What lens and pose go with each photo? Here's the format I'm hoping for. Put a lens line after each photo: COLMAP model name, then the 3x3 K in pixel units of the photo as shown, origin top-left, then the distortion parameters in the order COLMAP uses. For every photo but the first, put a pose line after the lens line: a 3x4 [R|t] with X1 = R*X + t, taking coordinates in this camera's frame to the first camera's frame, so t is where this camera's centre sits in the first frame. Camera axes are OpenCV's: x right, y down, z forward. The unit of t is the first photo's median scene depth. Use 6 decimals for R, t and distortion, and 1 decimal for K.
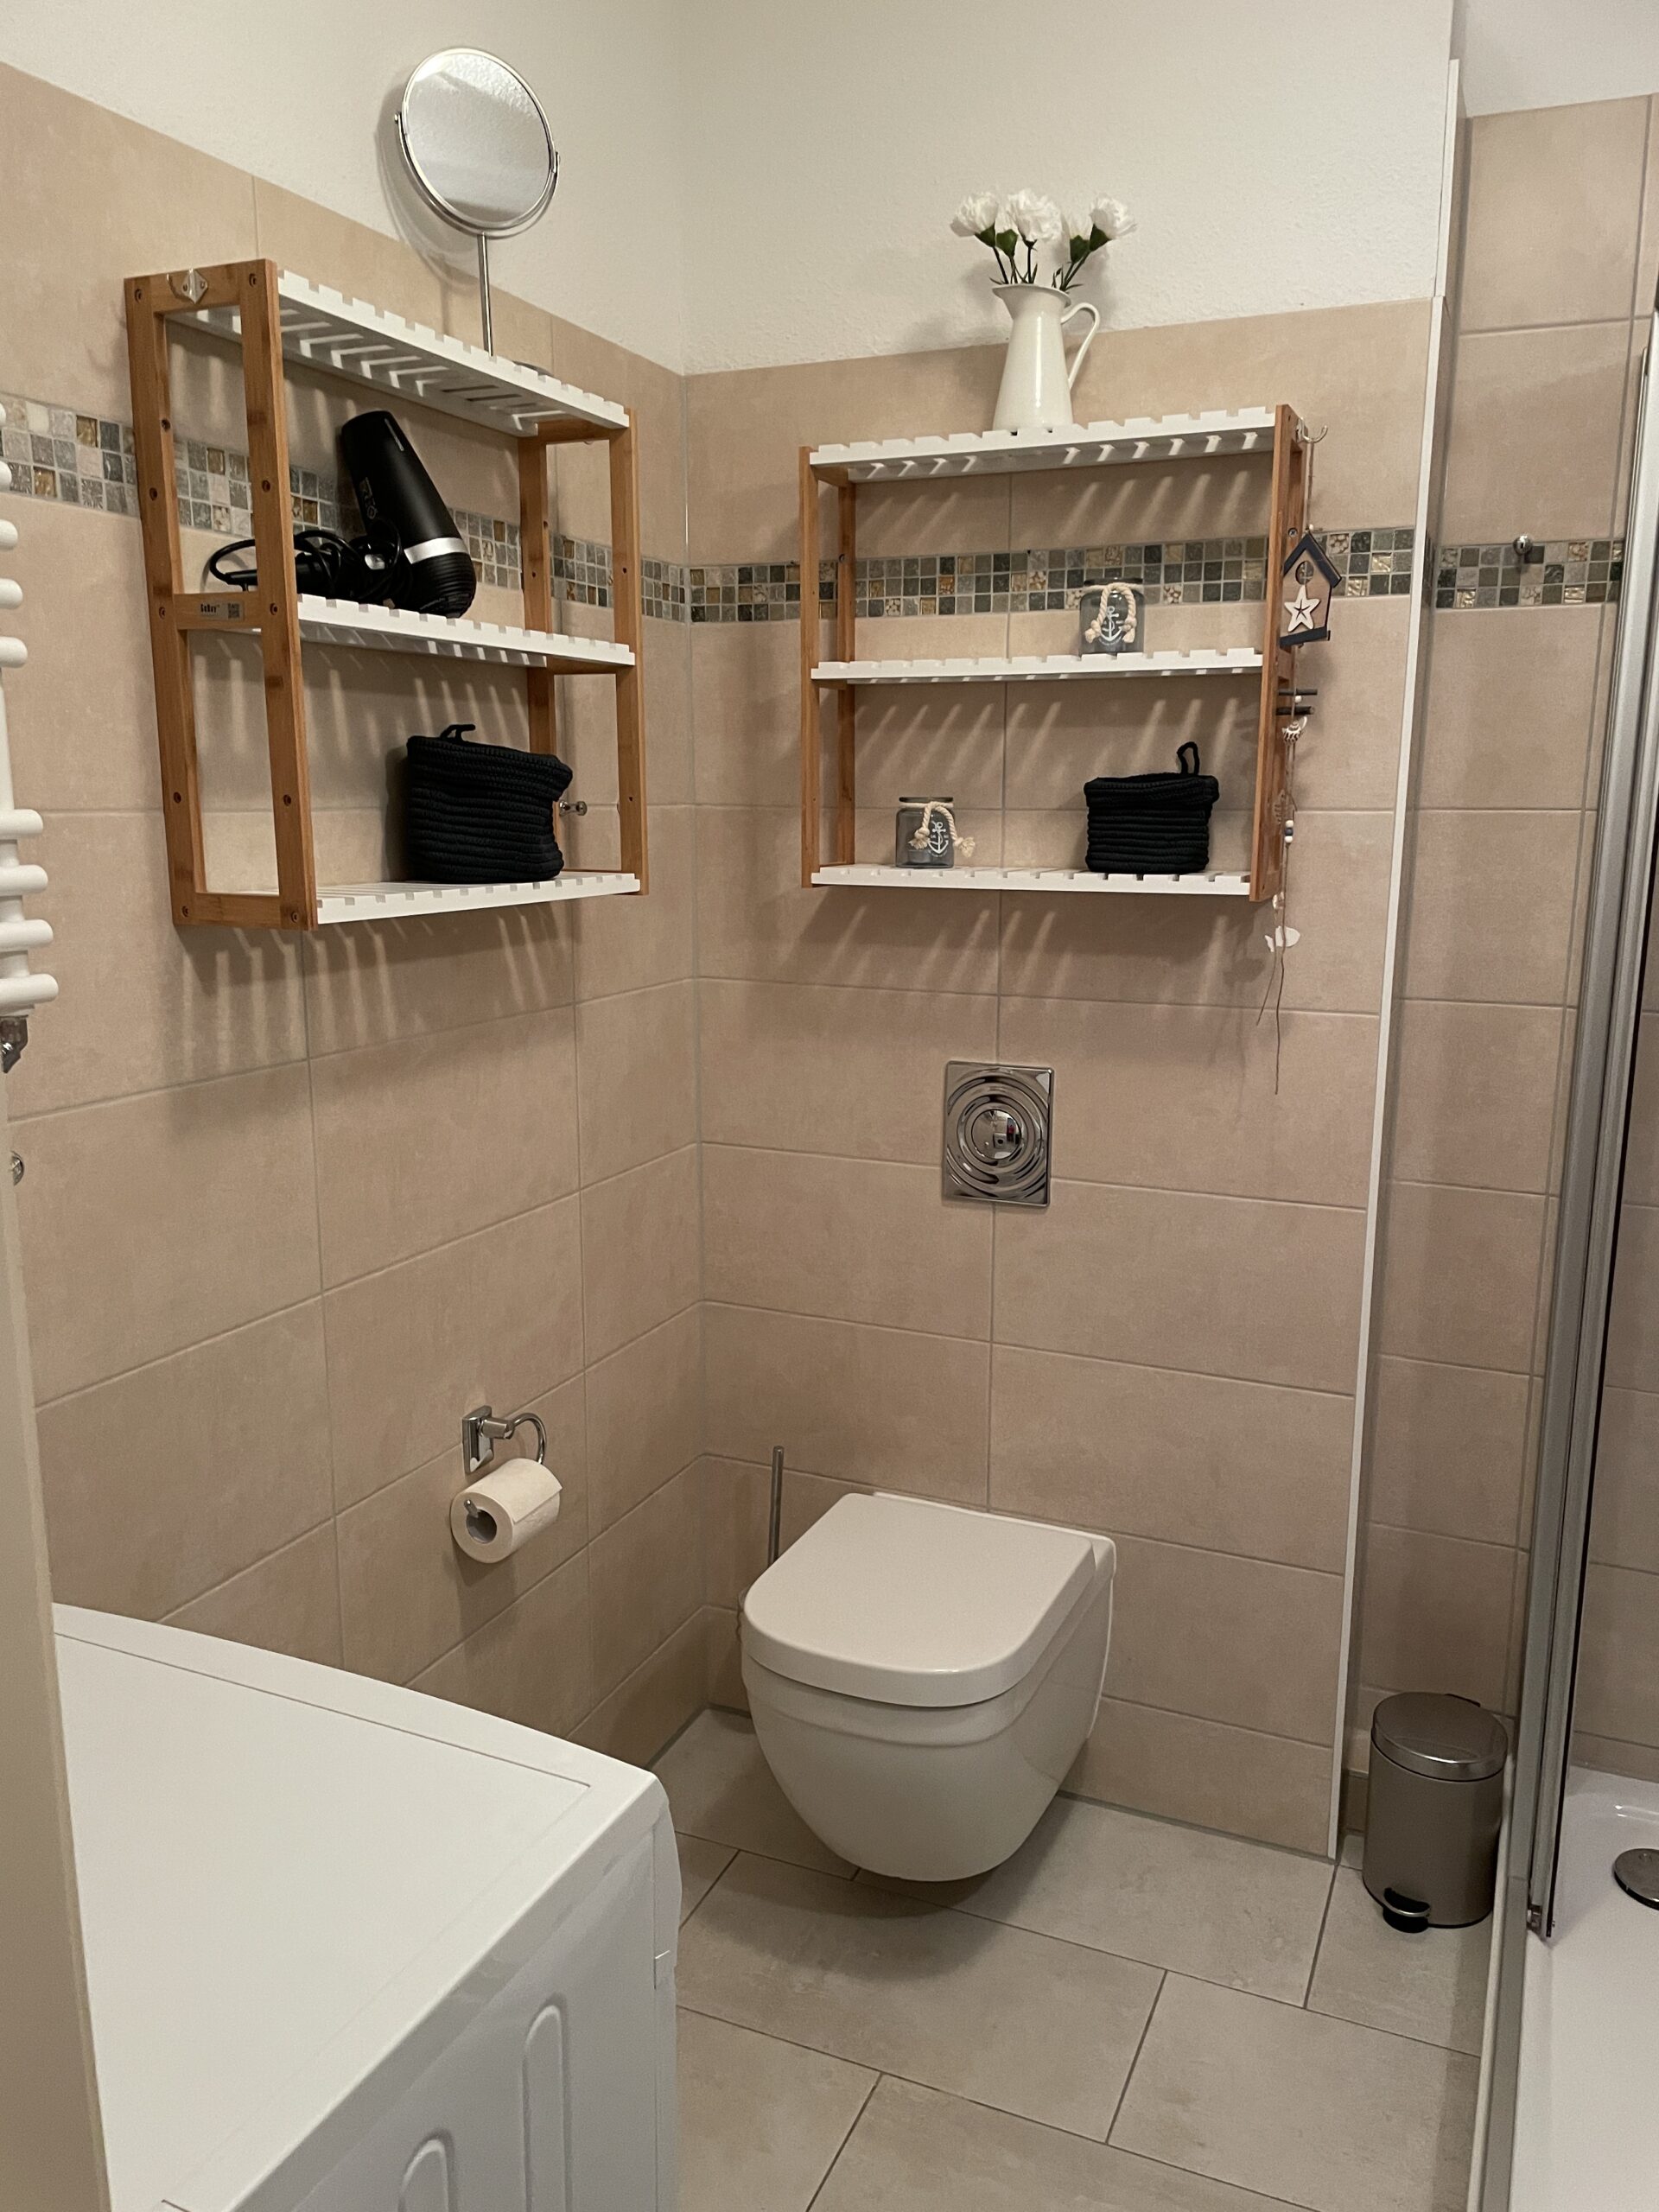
lens RADIAL K [[1661.8, 0, 818.8], [0, 1661.8, 1111.2], [0, 0, 1]] dist [0.048497, -0.070538]
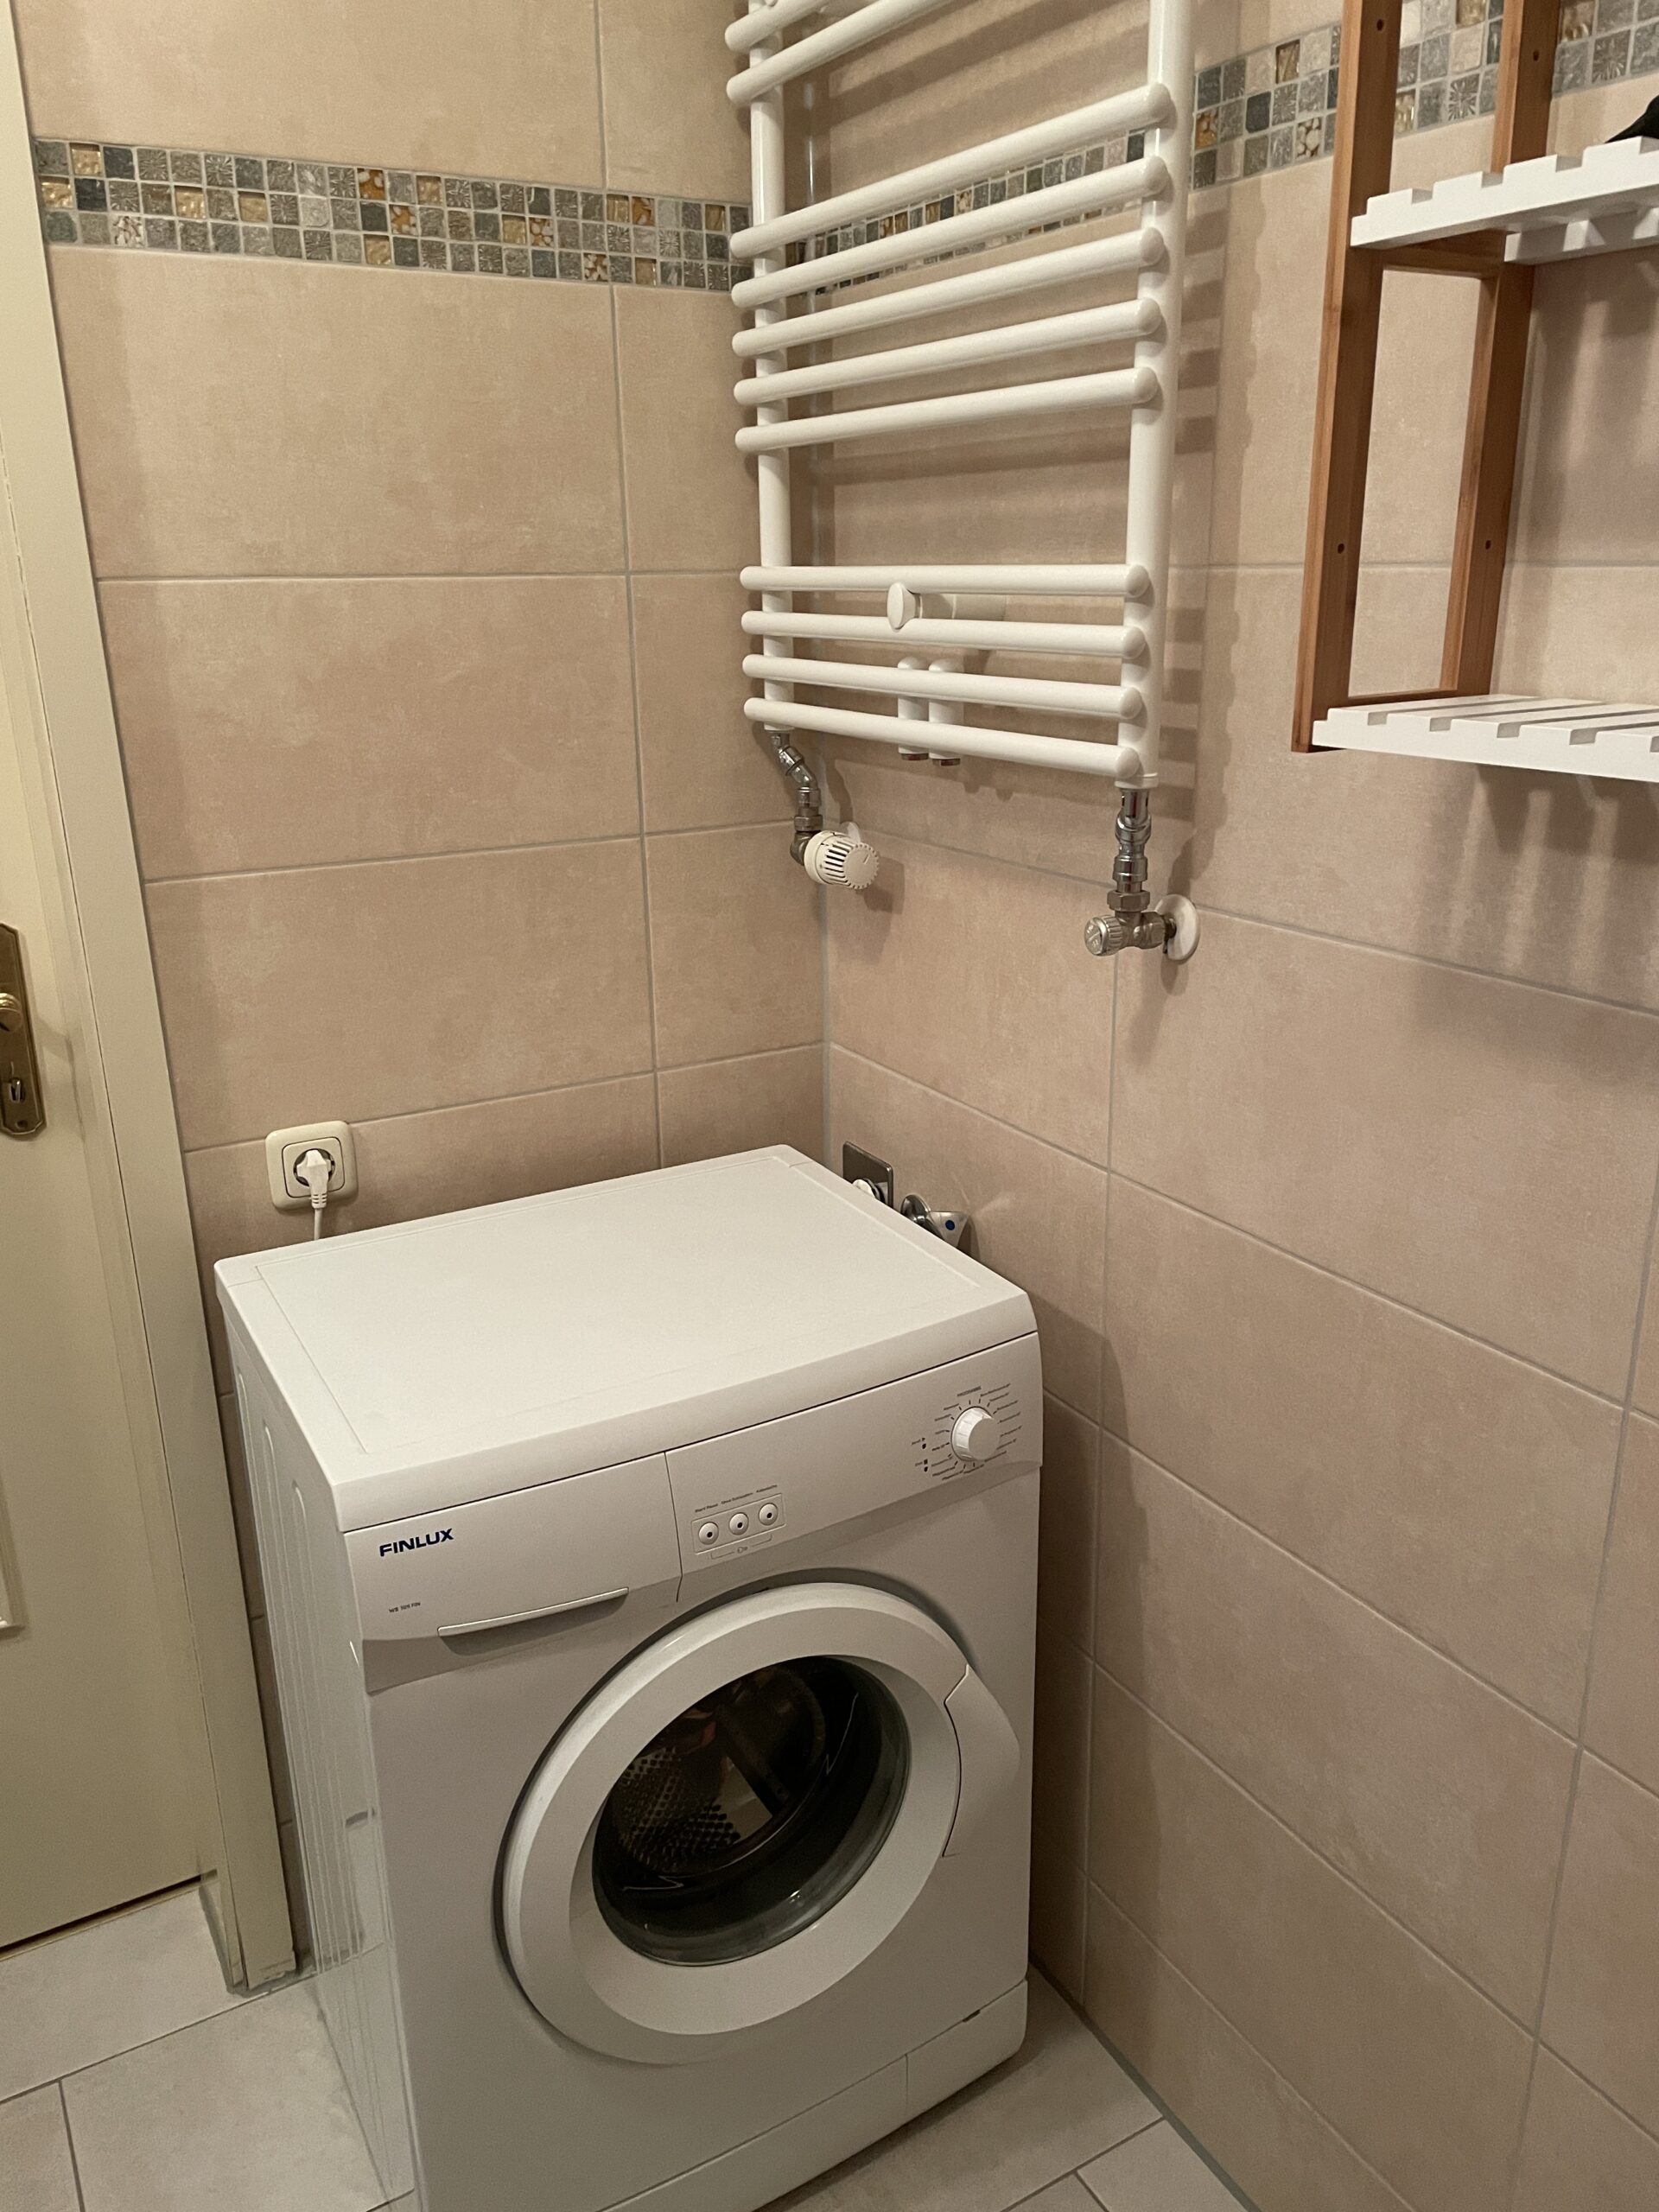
lens RADIAL K [[1661.8, 0, 828.9], [0, 1661.8, 1108.0], [0, 0, 1]] dist [0.048497, -0.070538]
pose [[-0.581400, 0.255129, -0.772582, 0.041142], [-0.141860, 0.903232, 0.405028, -0.025782], [0.801155, 0.345082, -0.488947, 0.141592]]
